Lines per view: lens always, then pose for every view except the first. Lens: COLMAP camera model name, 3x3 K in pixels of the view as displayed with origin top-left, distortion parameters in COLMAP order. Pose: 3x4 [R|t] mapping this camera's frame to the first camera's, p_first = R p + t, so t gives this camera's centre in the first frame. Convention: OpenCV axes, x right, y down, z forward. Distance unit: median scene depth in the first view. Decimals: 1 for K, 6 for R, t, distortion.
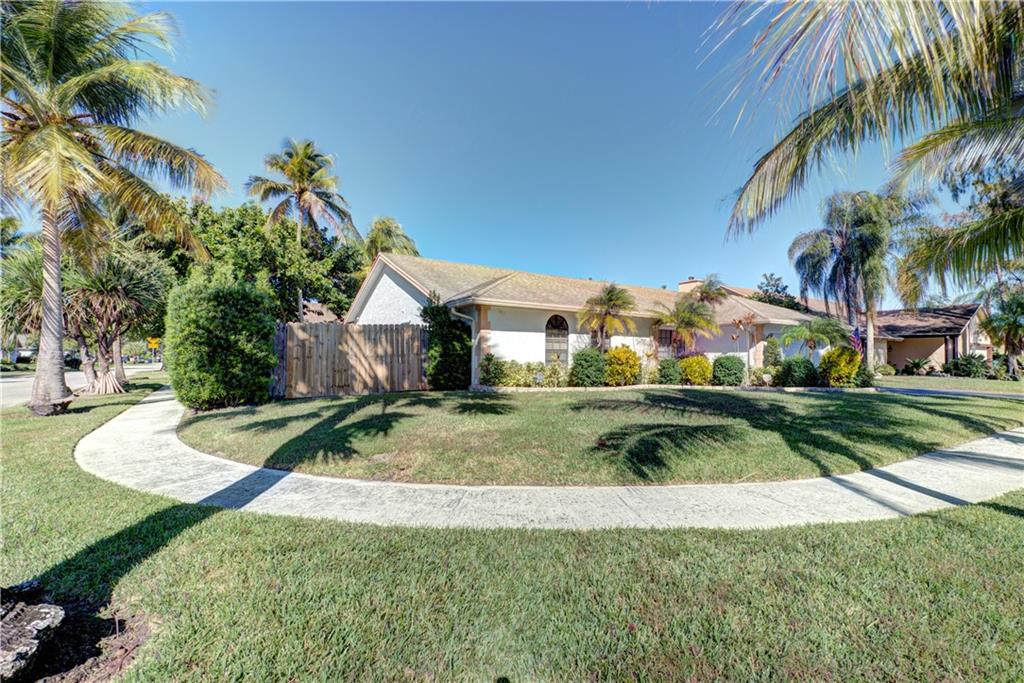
lens RADIAL K [[484.5, 0, 512.0], [0, 484.5, 341.5], [0, 0, 1]] dist [0.002176, 0.000151]
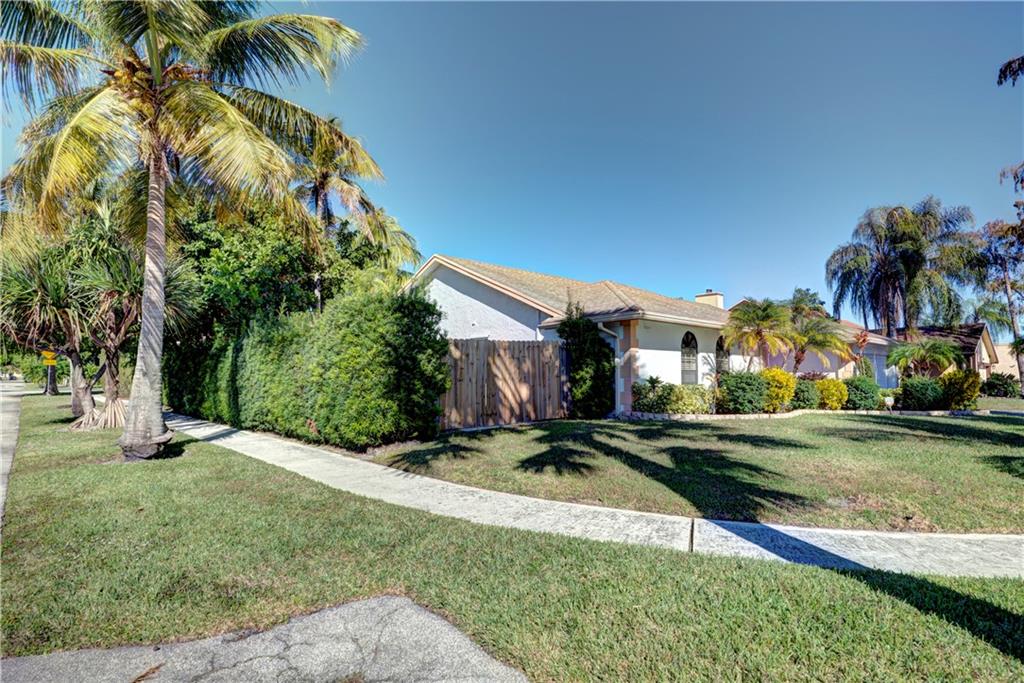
lens RADIAL K [[549.1, 0, 512.0], [0, 549.1, 341.5], [0, 0, 1]] dist [0.015063, -0.000292]
pose [[0.988833, 0.009874, 0.148702, -0.424391], [-0.005888, 0.999612, -0.027219, -0.007484], [-0.148913, 0.026040, 0.988507, 0.046921]]
